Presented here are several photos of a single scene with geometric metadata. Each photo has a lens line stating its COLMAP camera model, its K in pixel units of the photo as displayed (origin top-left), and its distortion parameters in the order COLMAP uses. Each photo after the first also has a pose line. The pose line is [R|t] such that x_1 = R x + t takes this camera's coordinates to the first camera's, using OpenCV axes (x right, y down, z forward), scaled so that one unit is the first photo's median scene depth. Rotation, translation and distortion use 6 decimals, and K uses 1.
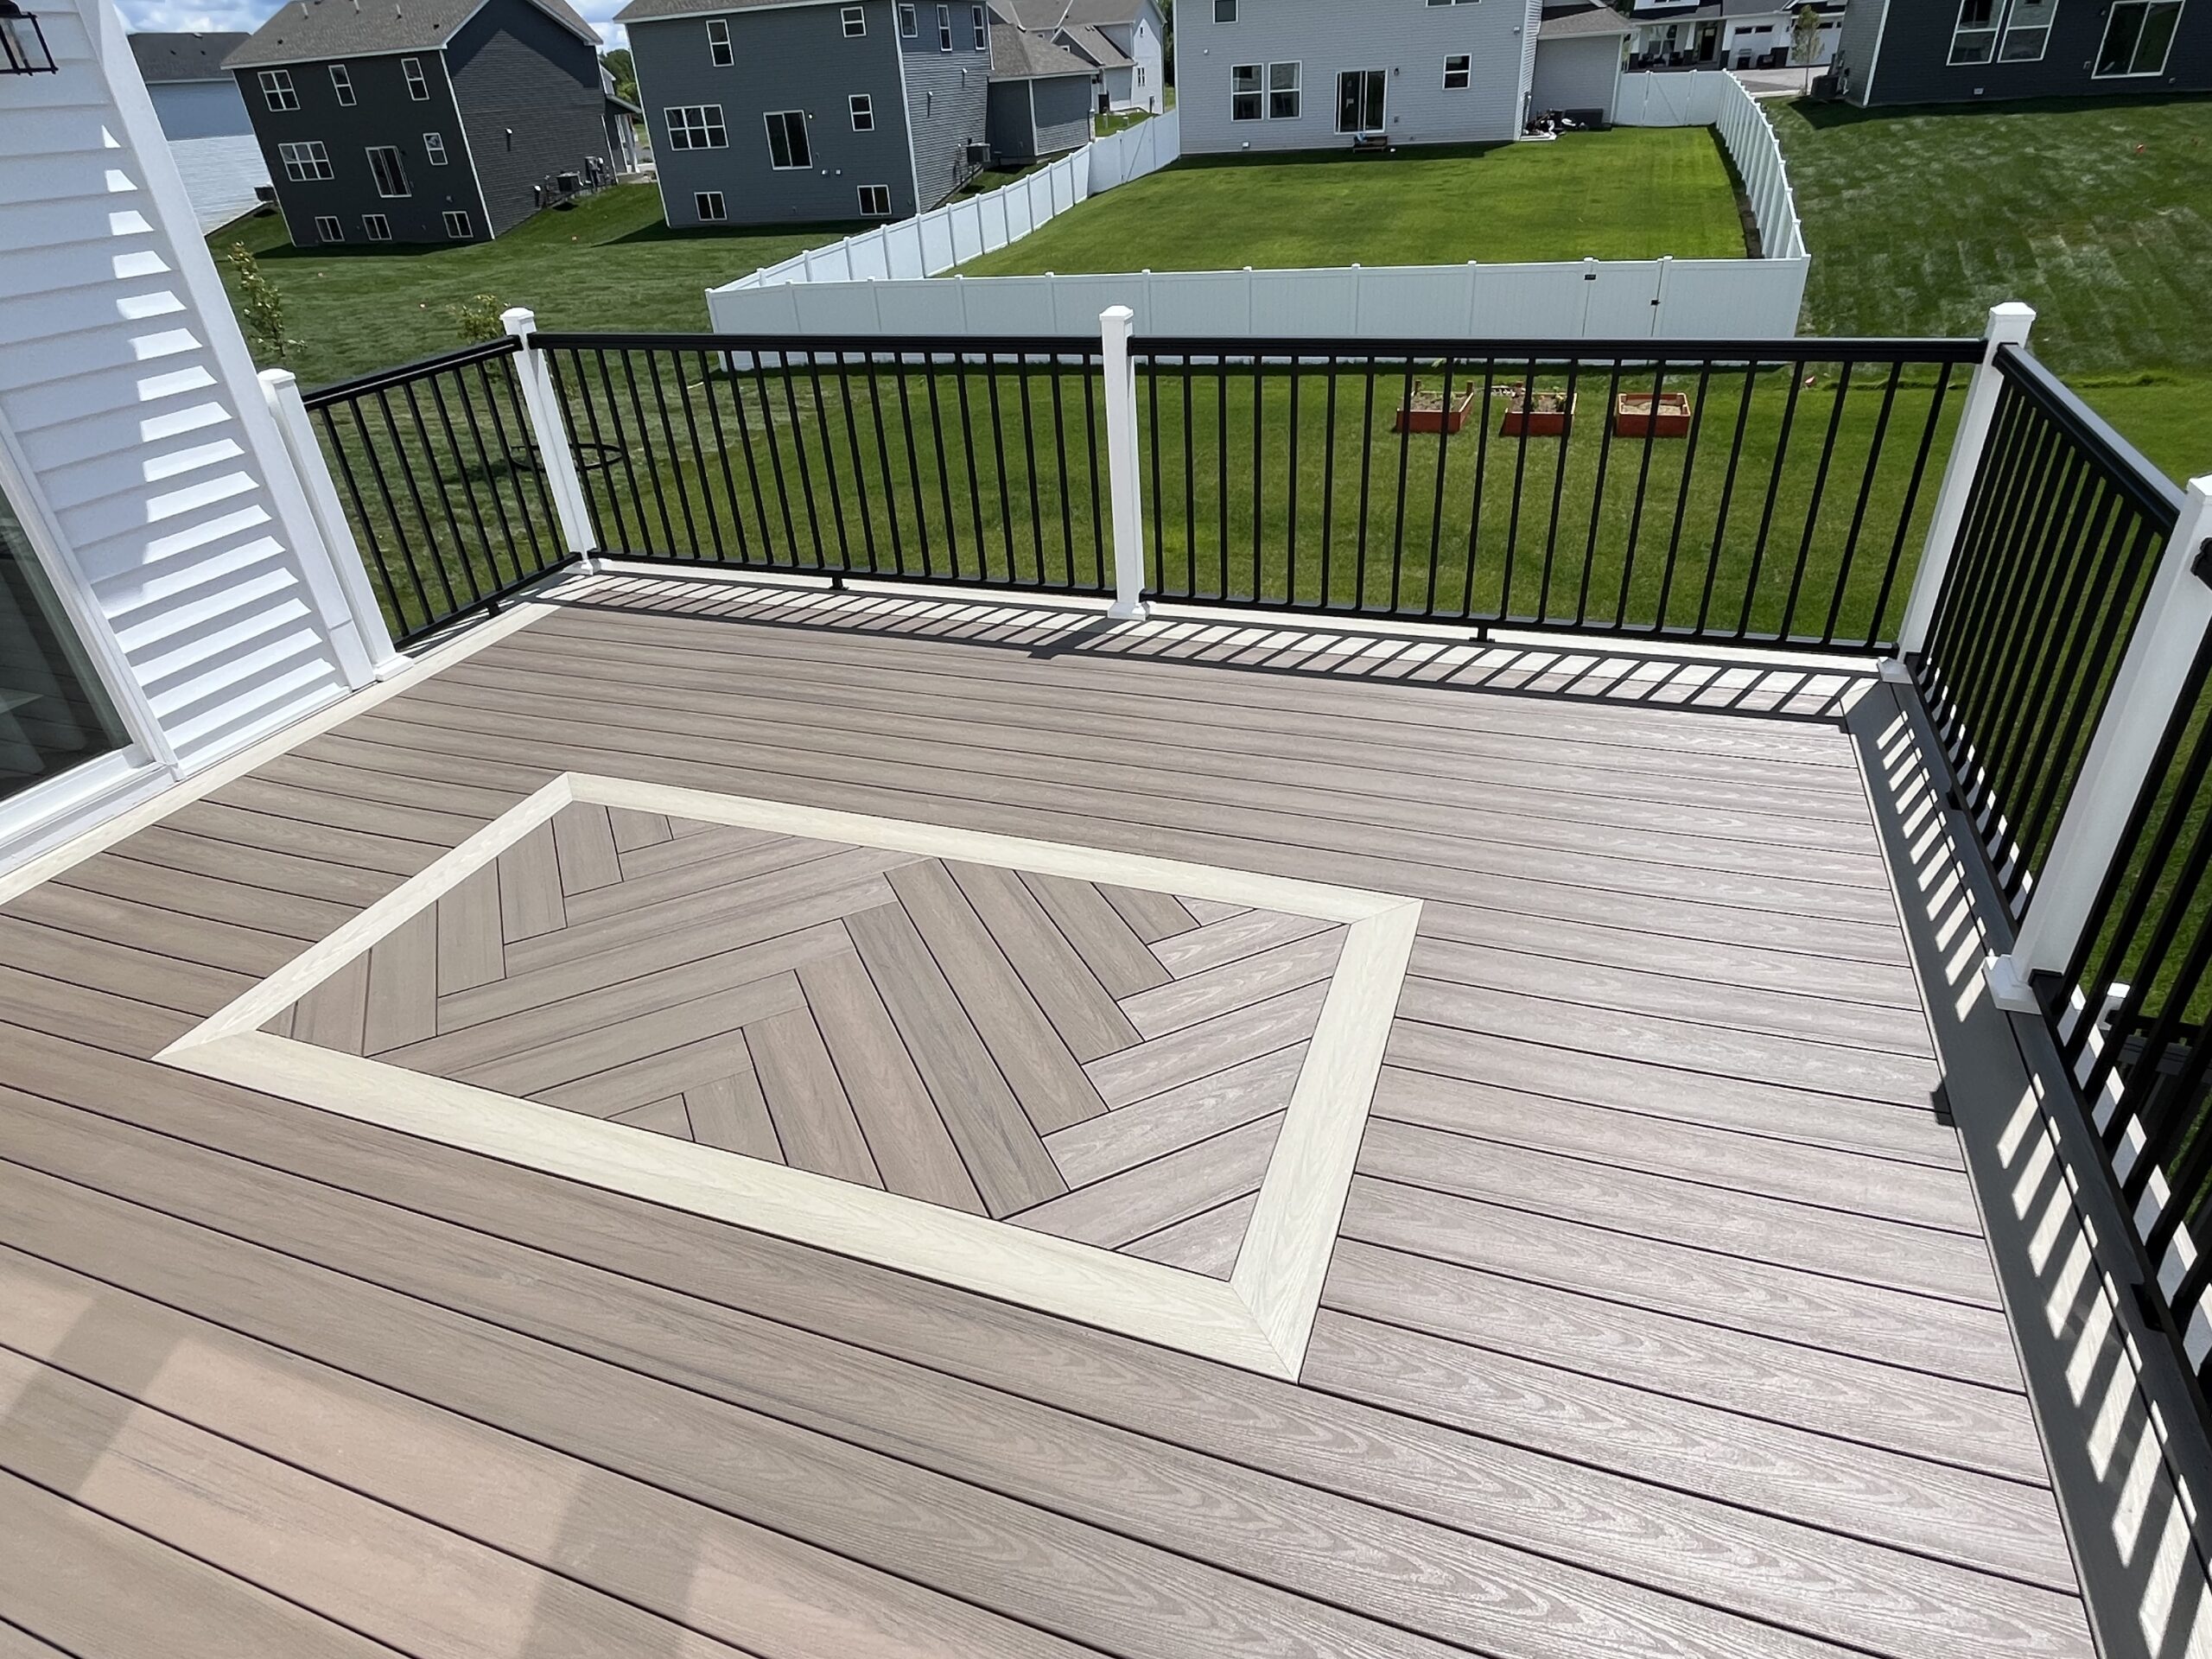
lens RADIAL K [[1287.0, 0, 1087.1], [0, 1287.0, 827.2], [0, 0, 1]] dist [-0.008100, 0.005674]
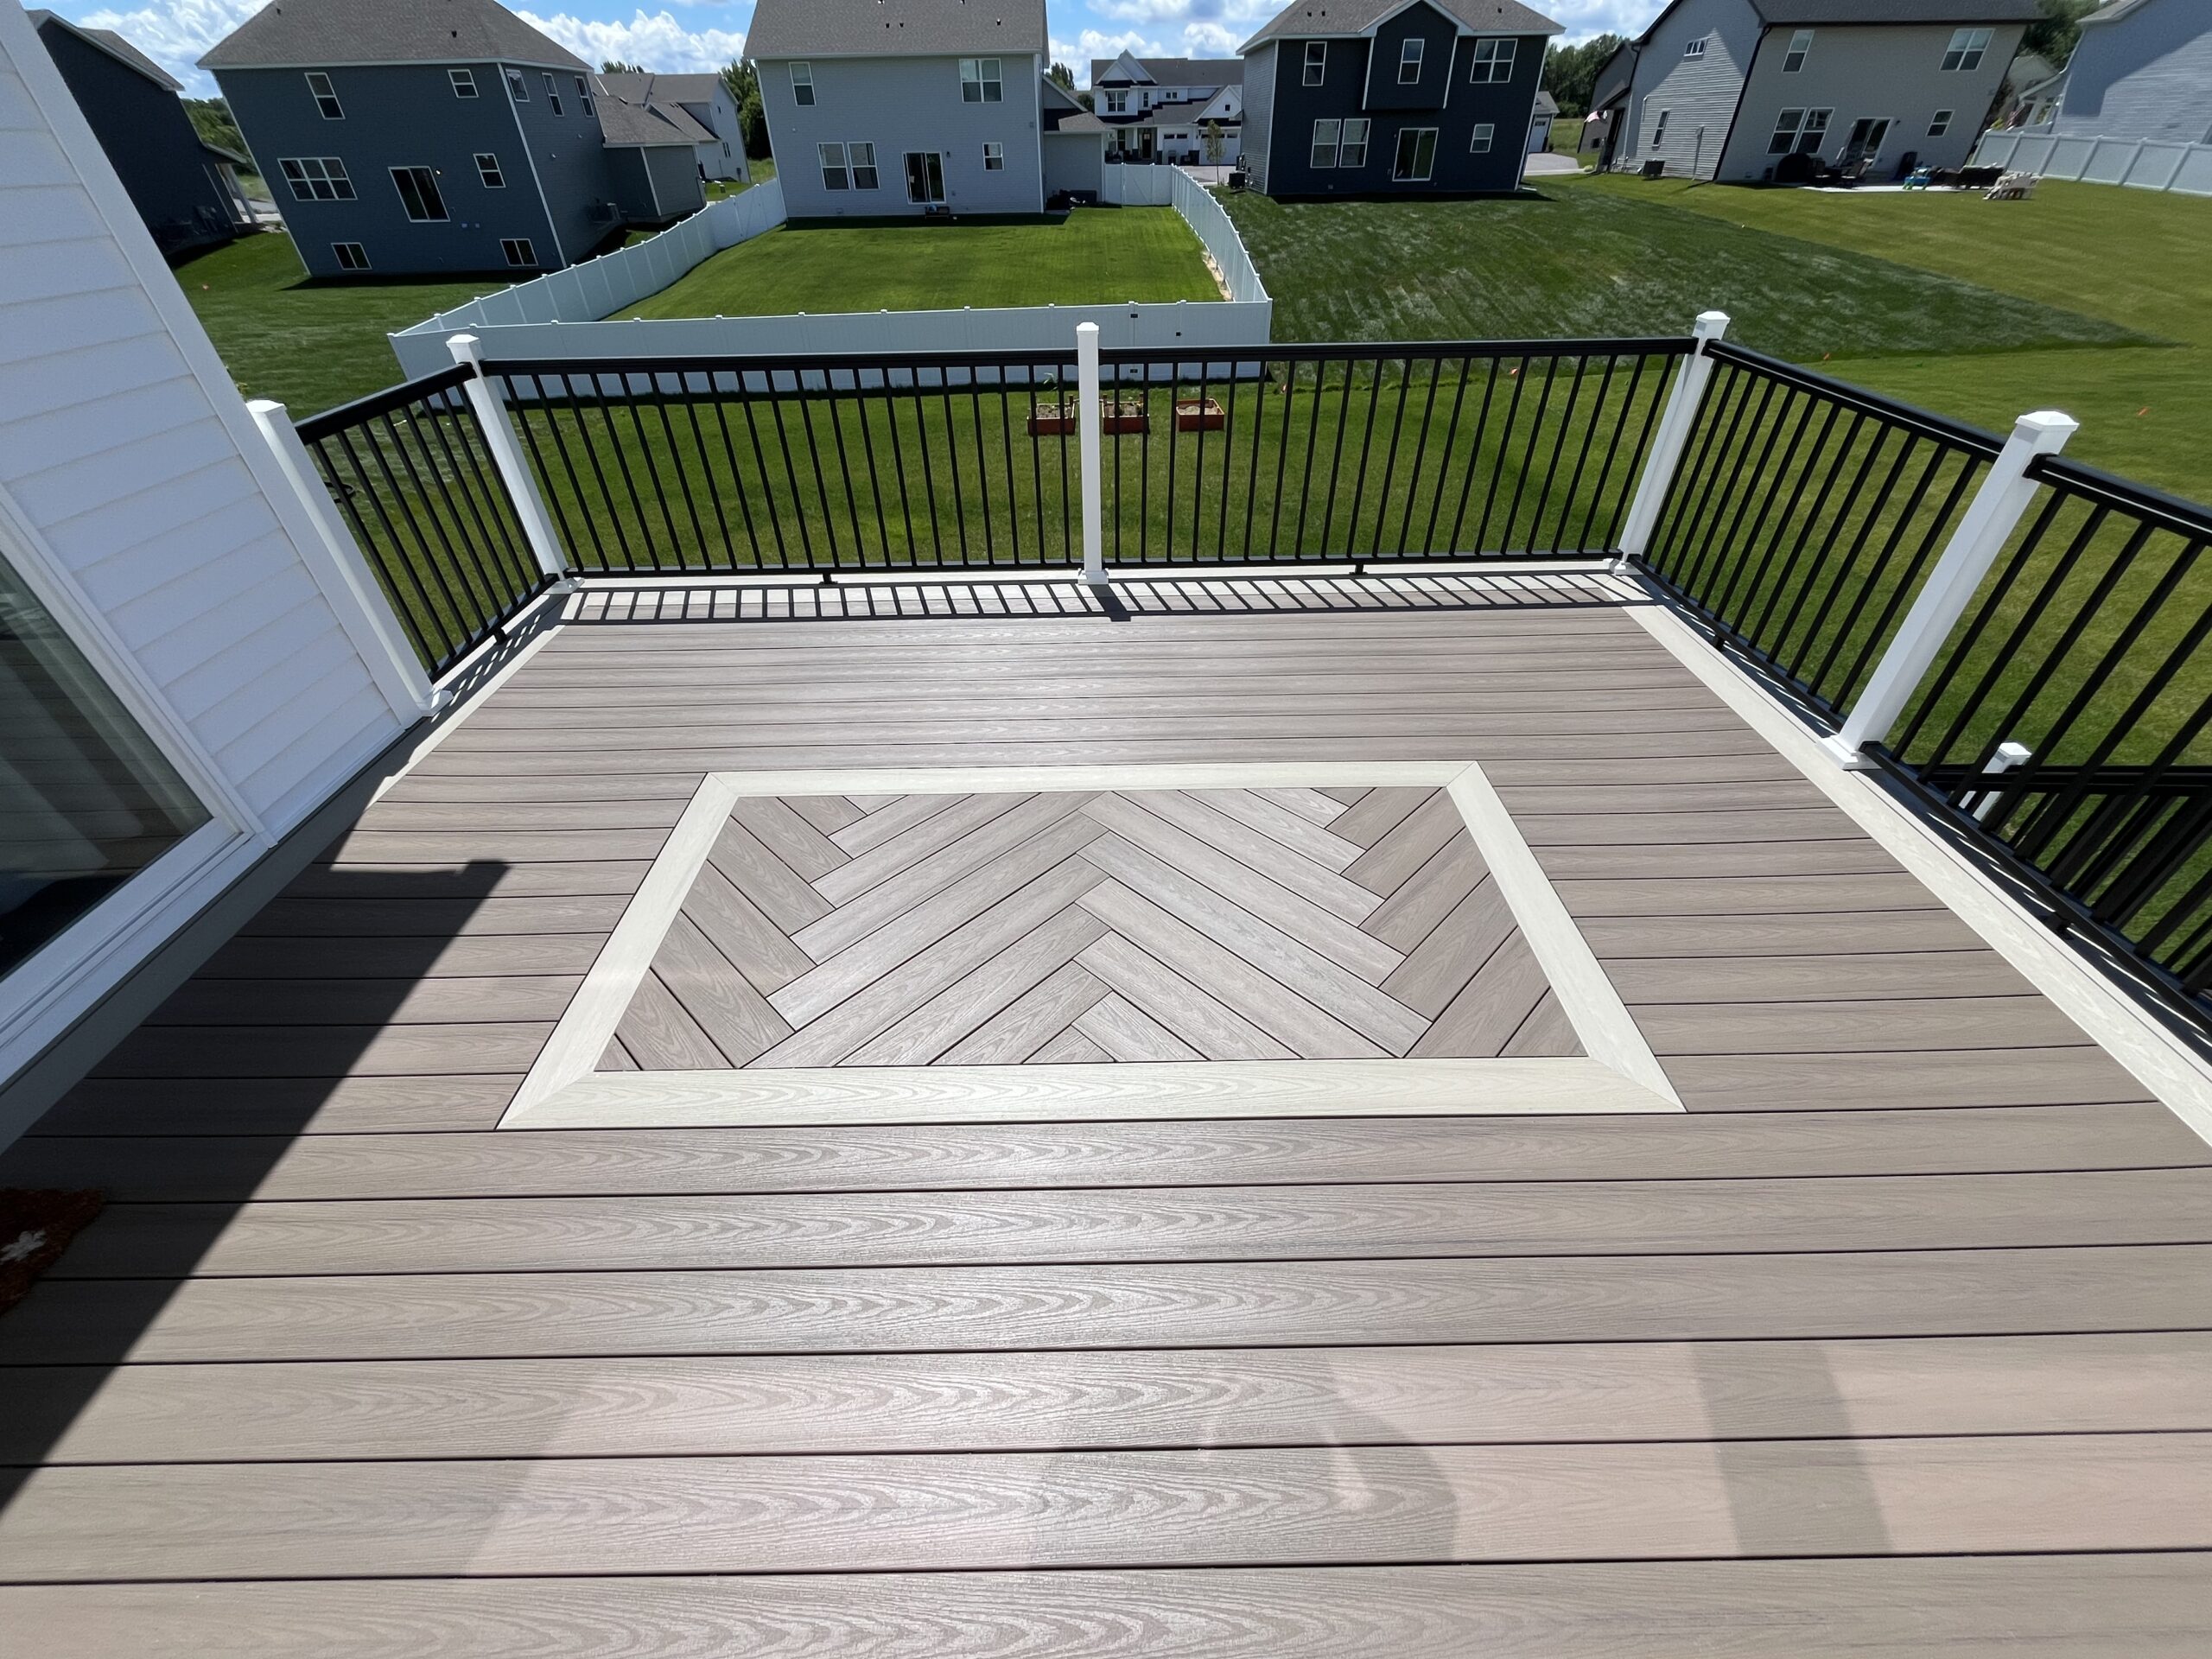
lens RADIAL K [[909.6, 0, 1101.7], [0, 909.6, 834.3], [0, 0, 1]] dist [-0.001281, -0.000724]
pose [[0.931193, -0.184538, 0.314364, -0.261958], [0.149227, 0.979800, 0.133130, -0.034042], [-0.332581, -0.077058, 0.939921, 0.118397]]
